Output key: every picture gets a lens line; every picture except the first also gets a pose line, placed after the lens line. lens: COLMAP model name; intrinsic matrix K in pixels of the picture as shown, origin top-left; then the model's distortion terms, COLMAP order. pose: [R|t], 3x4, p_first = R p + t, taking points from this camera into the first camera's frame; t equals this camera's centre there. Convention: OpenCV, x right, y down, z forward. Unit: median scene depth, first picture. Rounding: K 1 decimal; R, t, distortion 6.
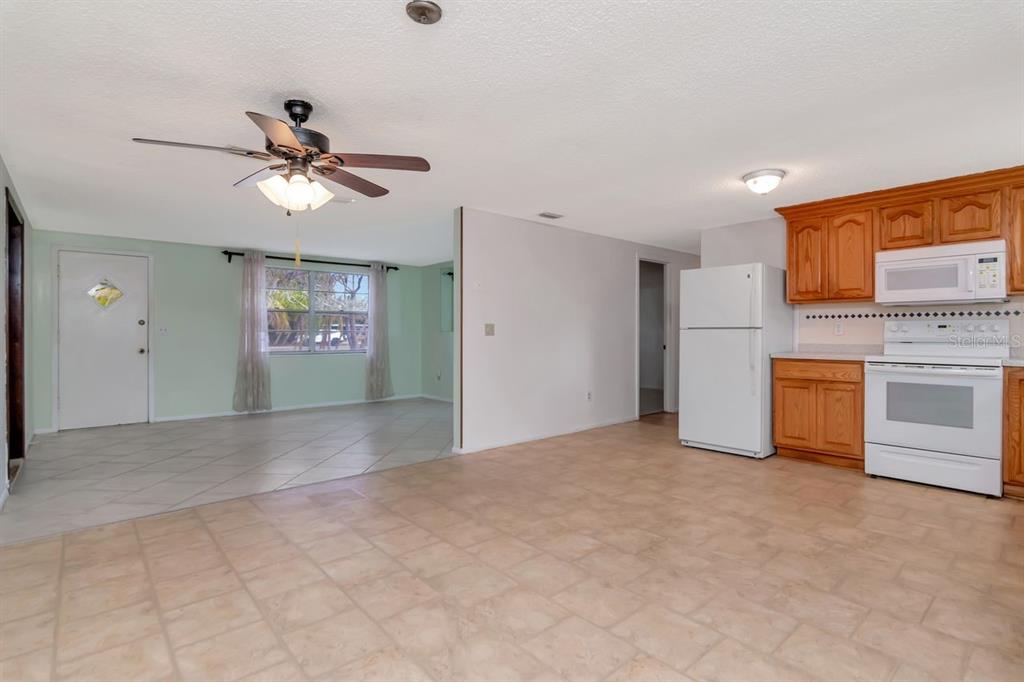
lens RADIAL K [[496.9, 0, 515.5], [0, 496.9, 337.5], [0, 0, 1]] dist [-0.001901, -0.000668]
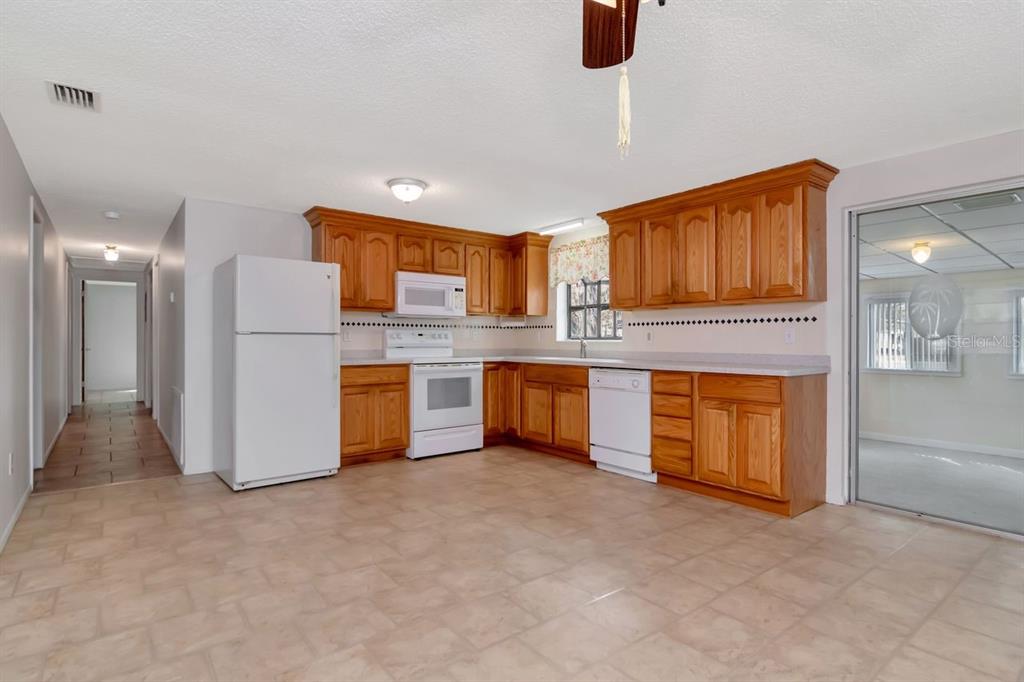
lens RADIAL K [[523.7, 0, 512.0], [0, 523.7, 341.0], [0, 0, 1]] dist [-0.004023, -0.000650]
pose [[0.060795, -0.002123, 0.998148, -0.547691], [0.004077, 0.999990, 0.001879, -0.007834], [-0.998142, 0.003955, 0.060803, 0.716867]]
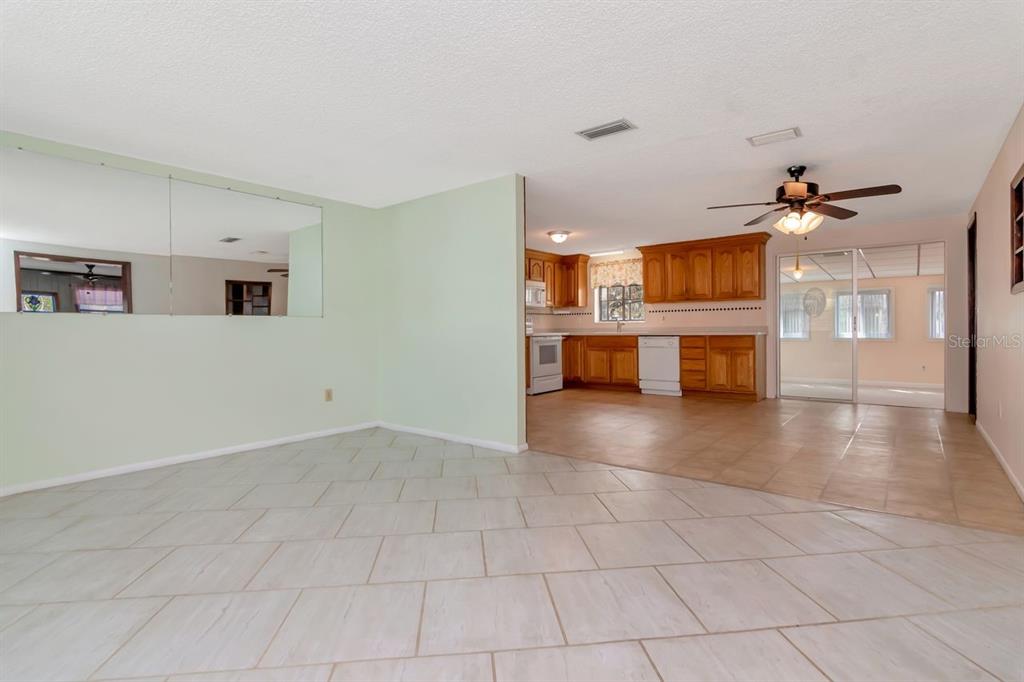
lens RADIAL K [[505.2, 0, 508.9], [0, 505.2, 336.5], [0, 0, 1]] dist [0.000267, -0.000997]
pose [[-0.168622, -0.012506, 0.985601, -1.266656], [0.017053, 0.999733, 0.015603, 0.017362], [-0.985533, 0.019438, -0.168364, 1.478566]]
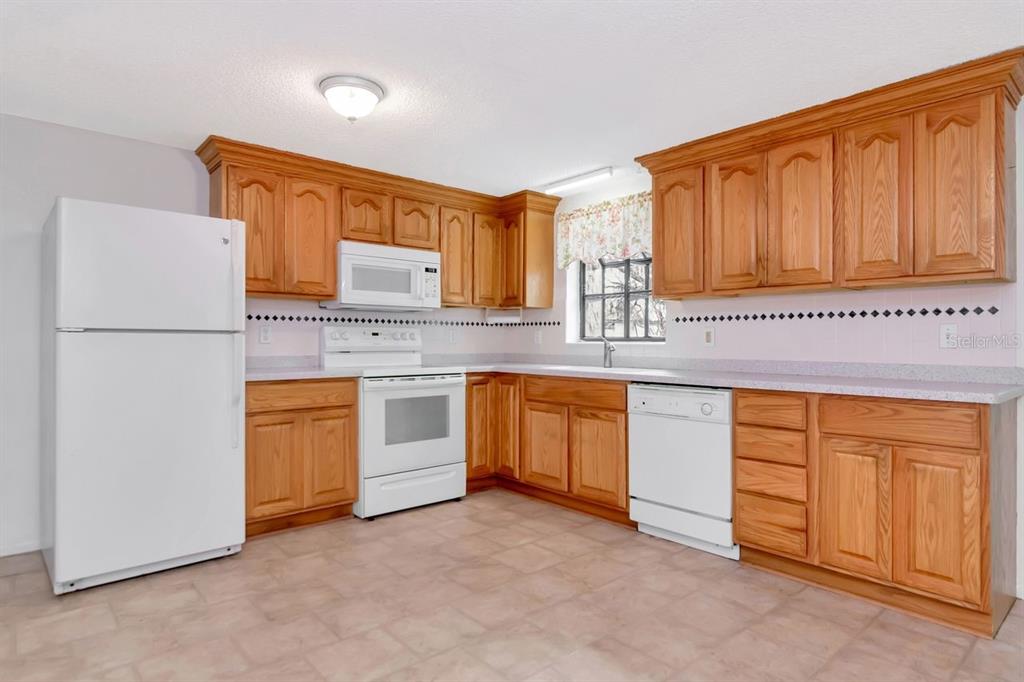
lens RADIAL K [[569.7, 0, 515.7], [0, 569.7, 342.4], [0, 0, 1]] dist [-0.004177, -0.001689]
pose [[-0.001064, -0.002442, 0.999996, -0.213770], [0.002863, 0.999993, 0.002446, -0.009108], [-0.999995, 0.002866, -0.001057, 0.788345]]
